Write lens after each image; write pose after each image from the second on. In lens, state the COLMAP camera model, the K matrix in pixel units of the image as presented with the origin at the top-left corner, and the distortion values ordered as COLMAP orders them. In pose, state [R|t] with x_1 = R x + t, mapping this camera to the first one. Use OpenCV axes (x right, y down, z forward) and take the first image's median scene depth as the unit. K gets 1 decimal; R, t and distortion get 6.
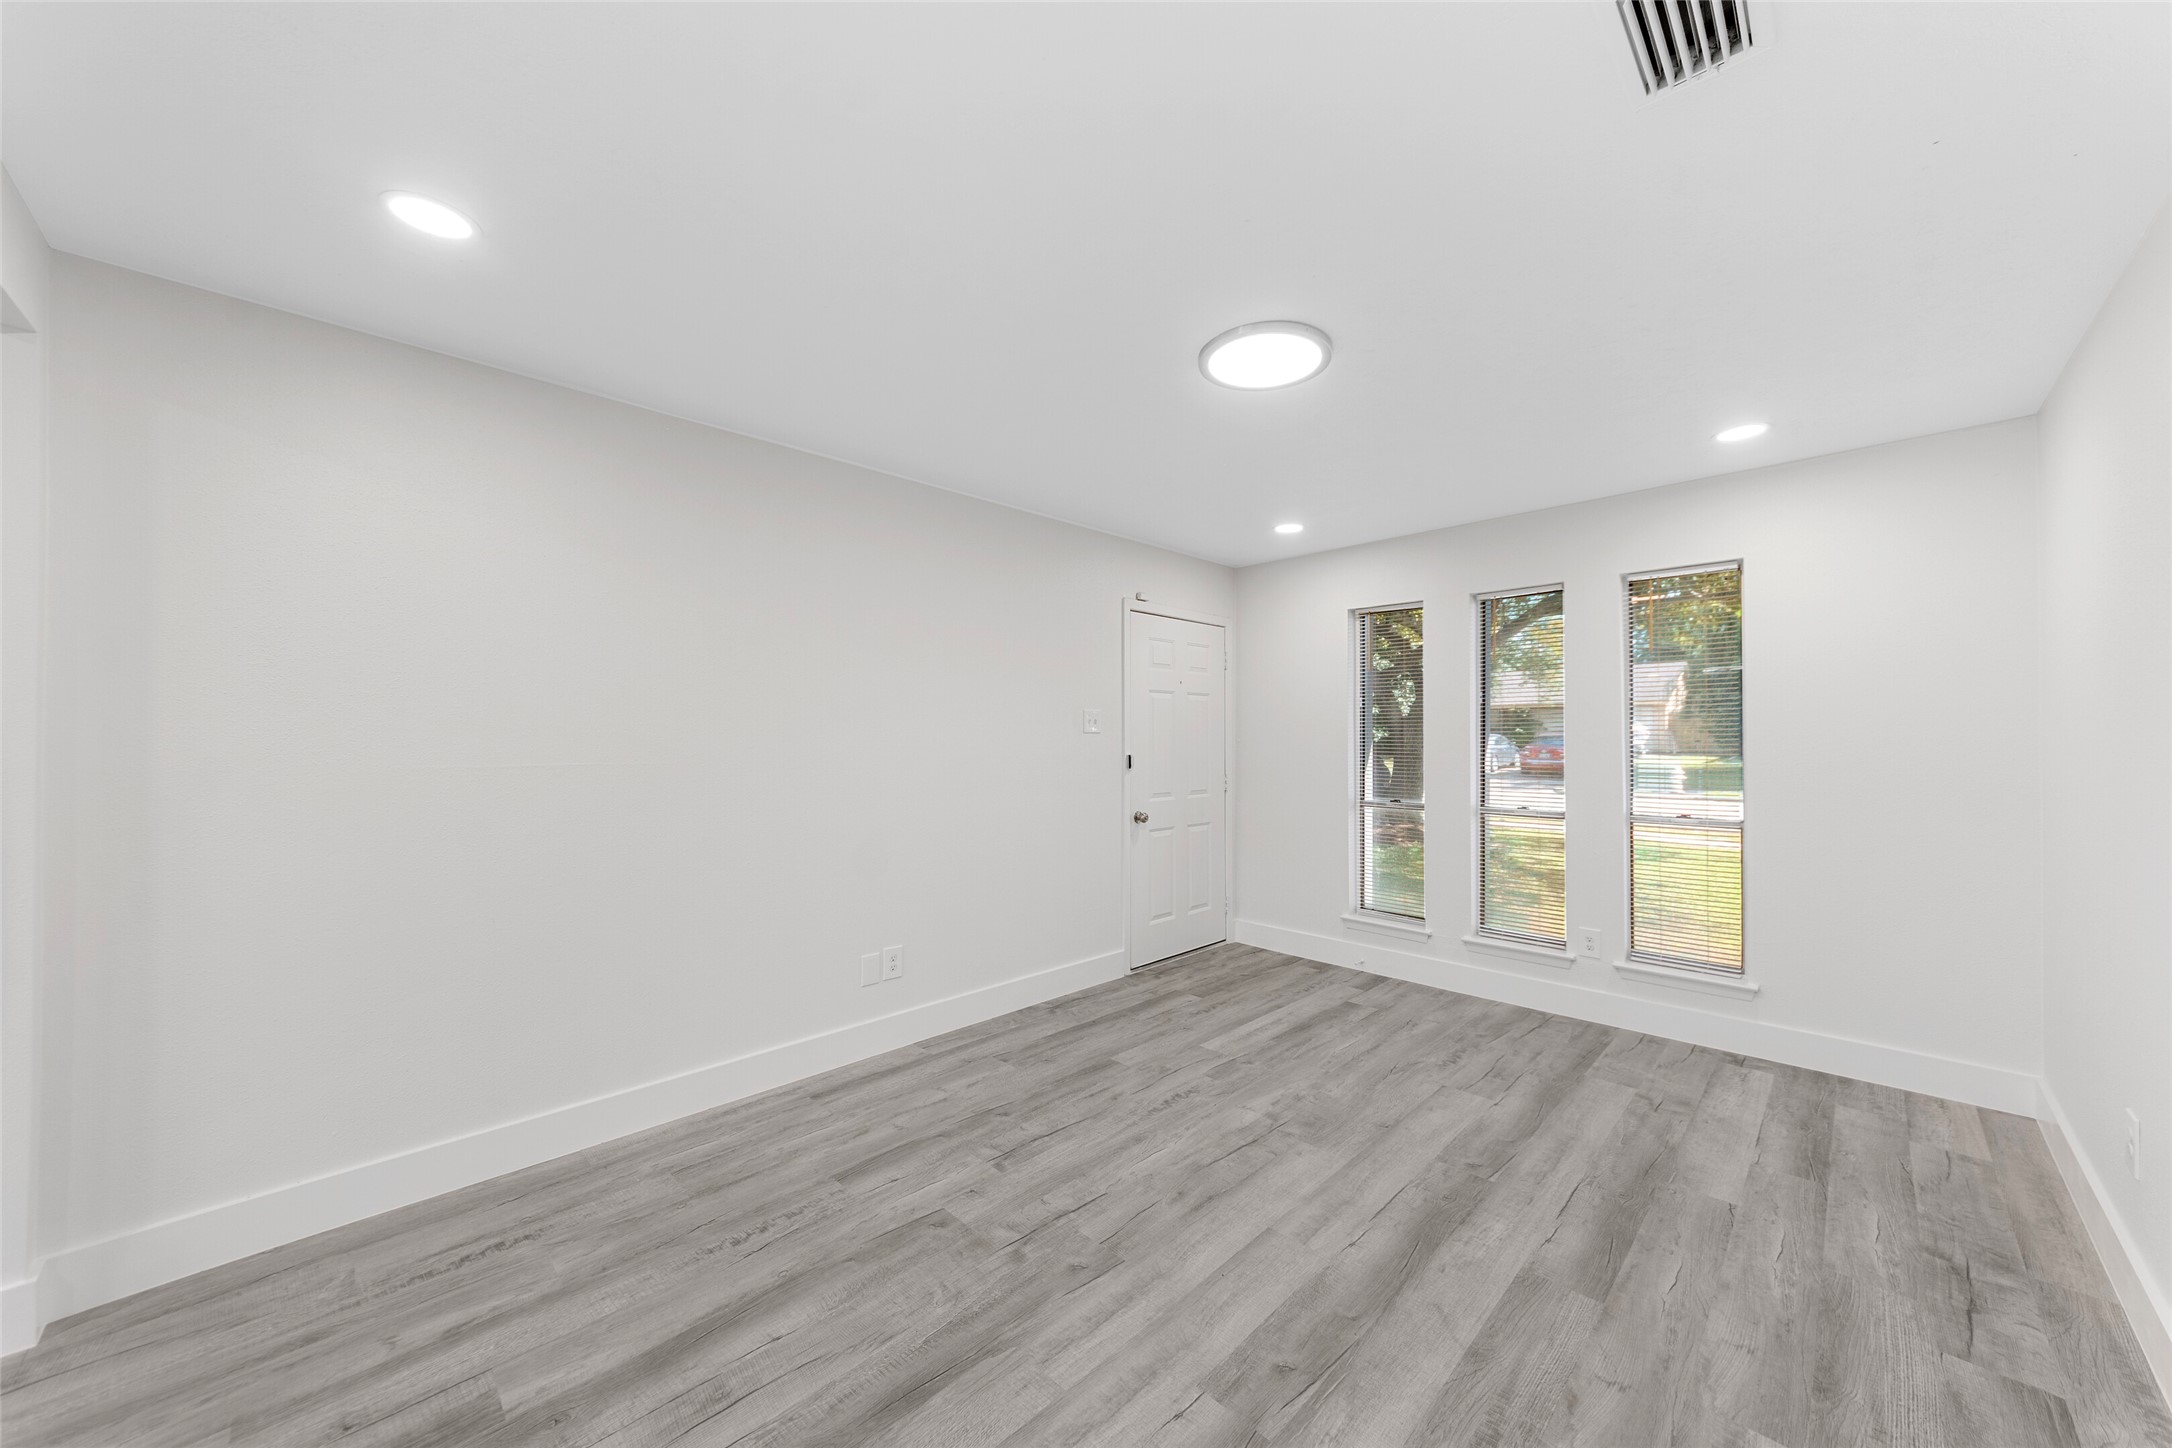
lens RADIAL K [[775.7, 0, 1092.6], [0, 775.7, 732.9], [0, 0, 1]] dist [0.003782, -0.000282]
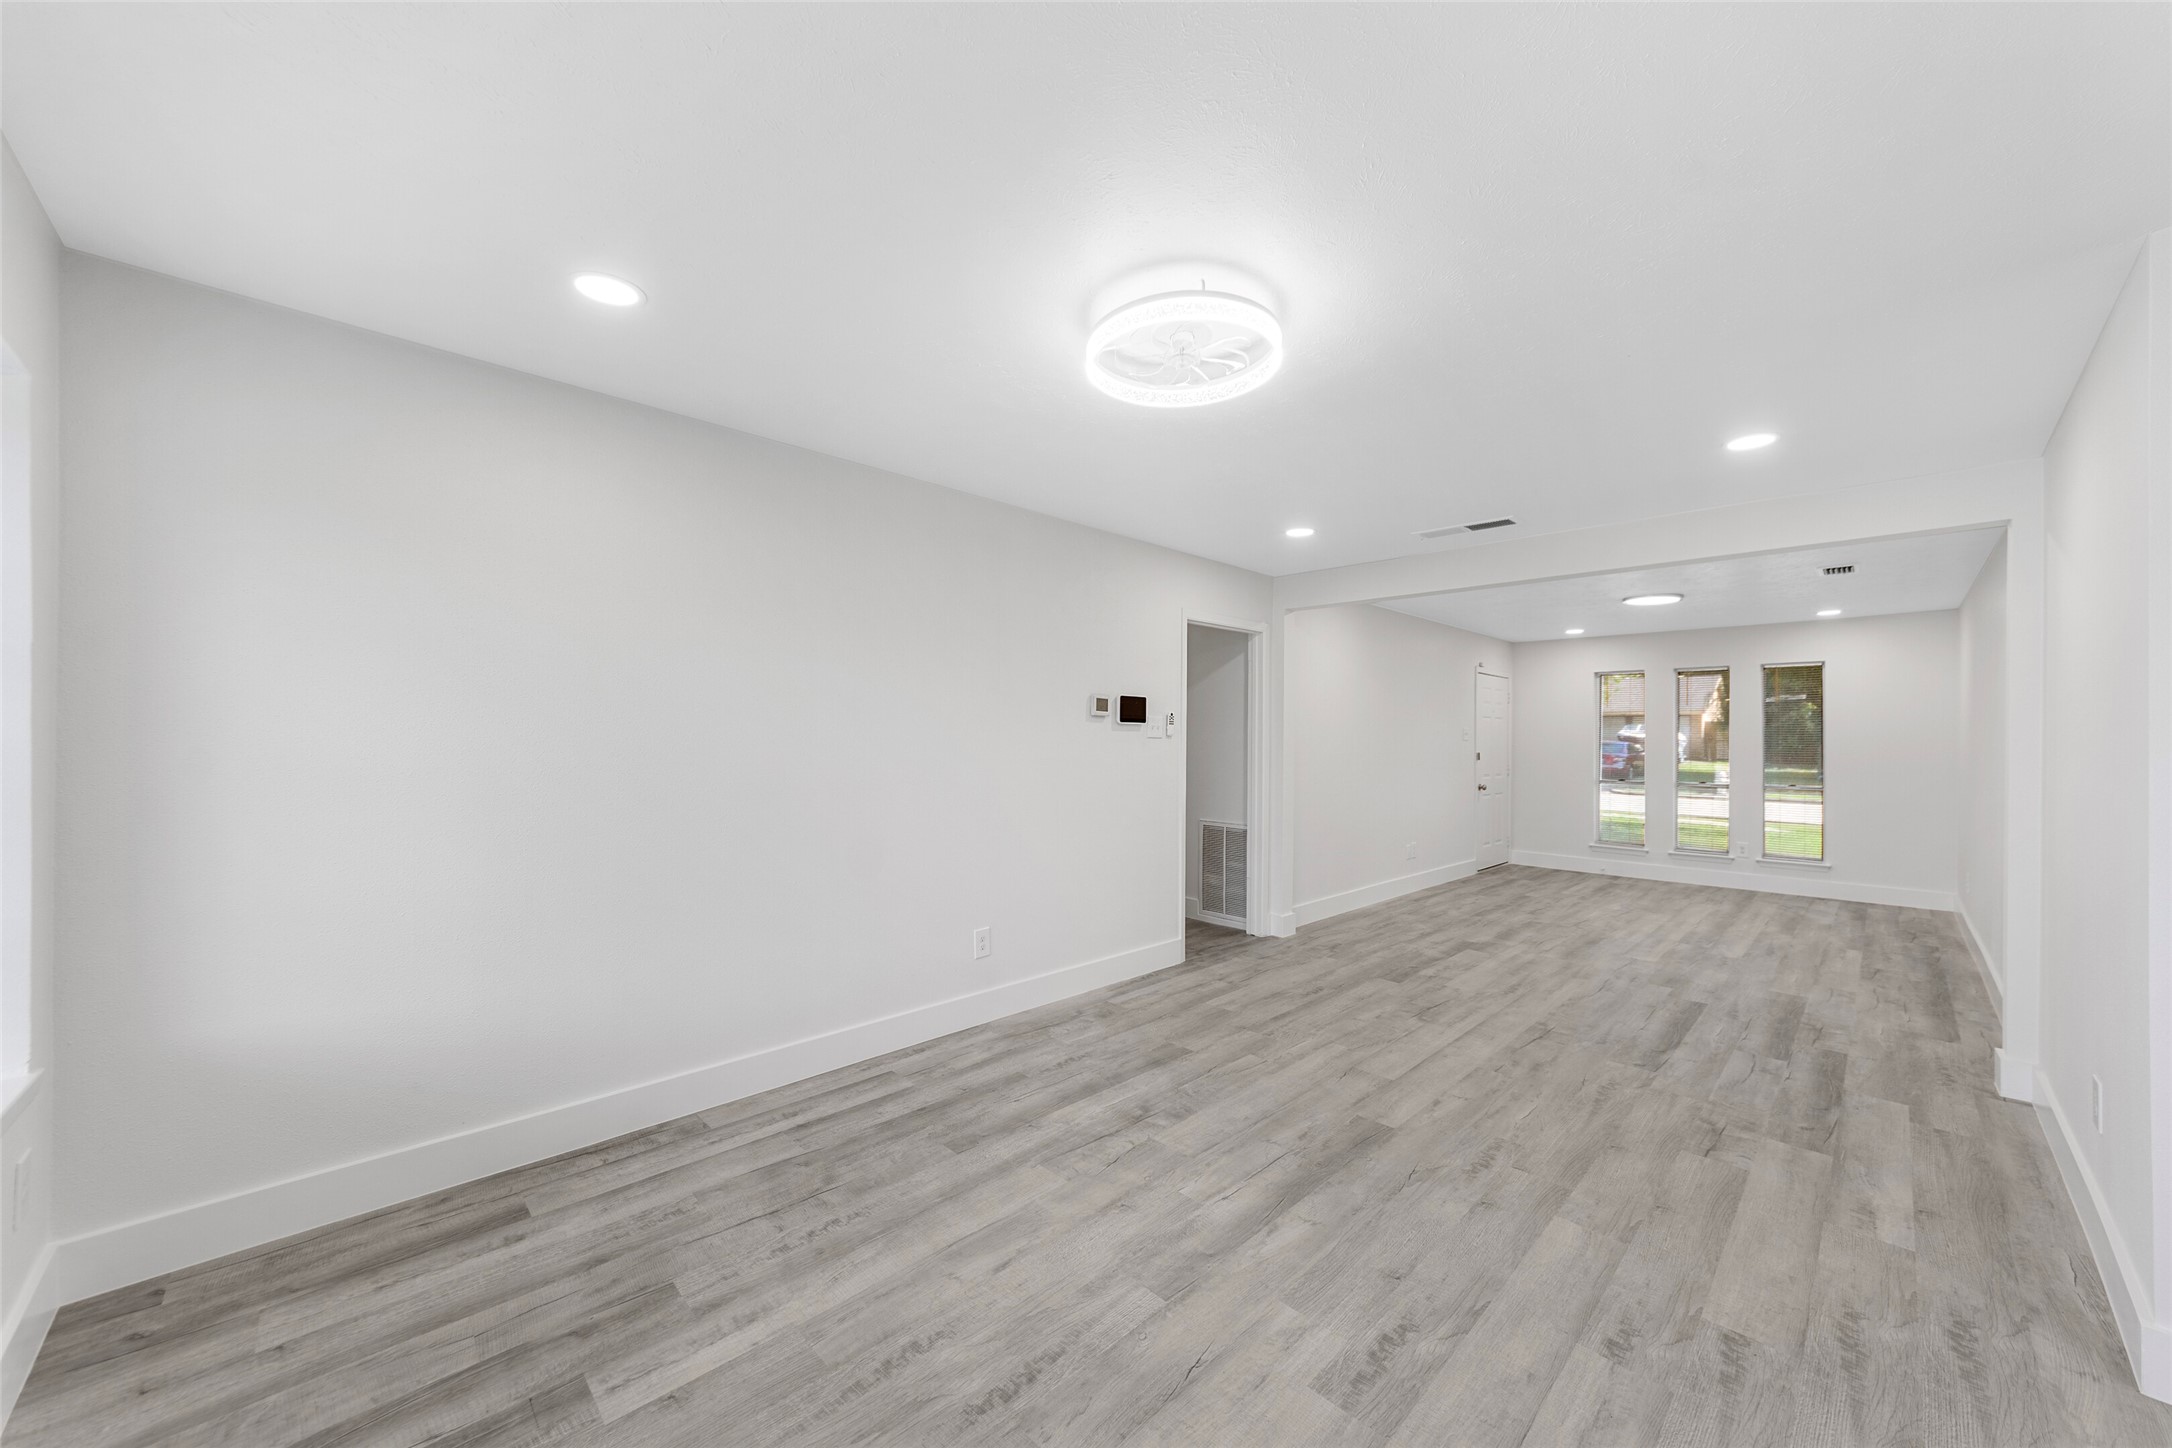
lens RADIAL K [[788.9, 0, 1097.1], [0, 788.9, 717.1], [0, 0, 1]] dist [-0.000425, -0.000355]
pose [[0.999909, 0.013020, -0.003662, -1.372760], [-0.013096, 0.999680, -0.021626, -0.000558], [0.003379, 0.021672, 0.999759, -1.396008]]
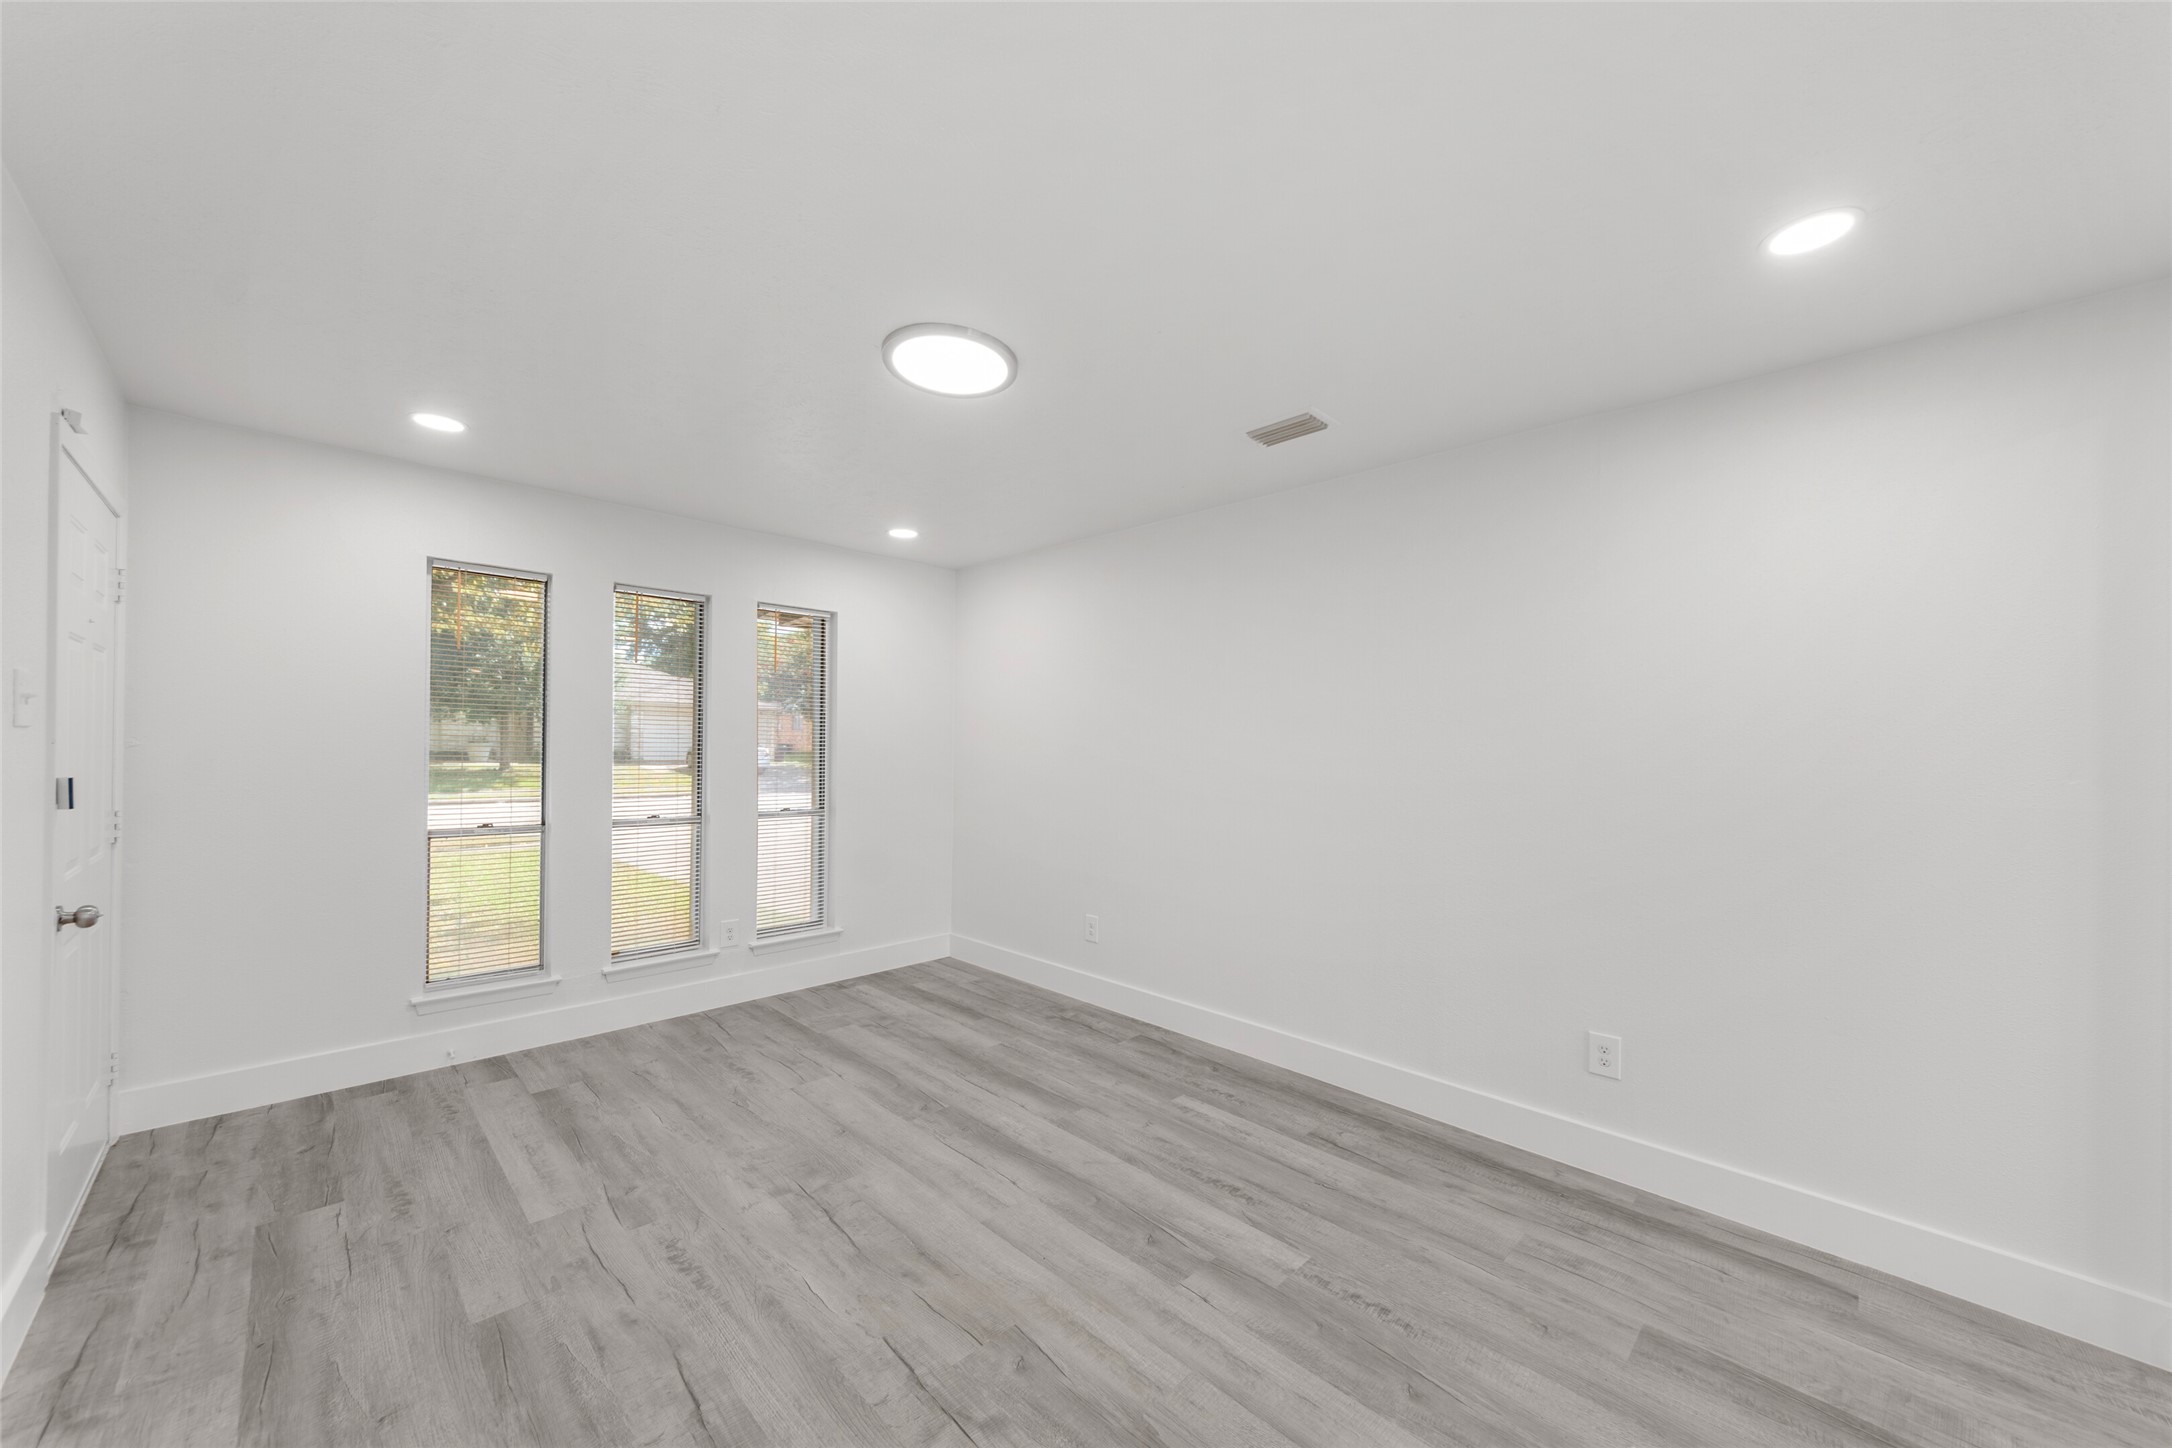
lens RADIAL K [[804.3, 0, 1104.6], [0, 804.3, 745.4], [0, 0, 1]] dist [0.000724, -0.000450]
pose [[-0.008549, -0.000471, 0.999963, -0.664985], [-0.016455, 0.999865, 0.000330, 0.000748], [-0.999828, -0.016451, -0.008556, 0.677091]]
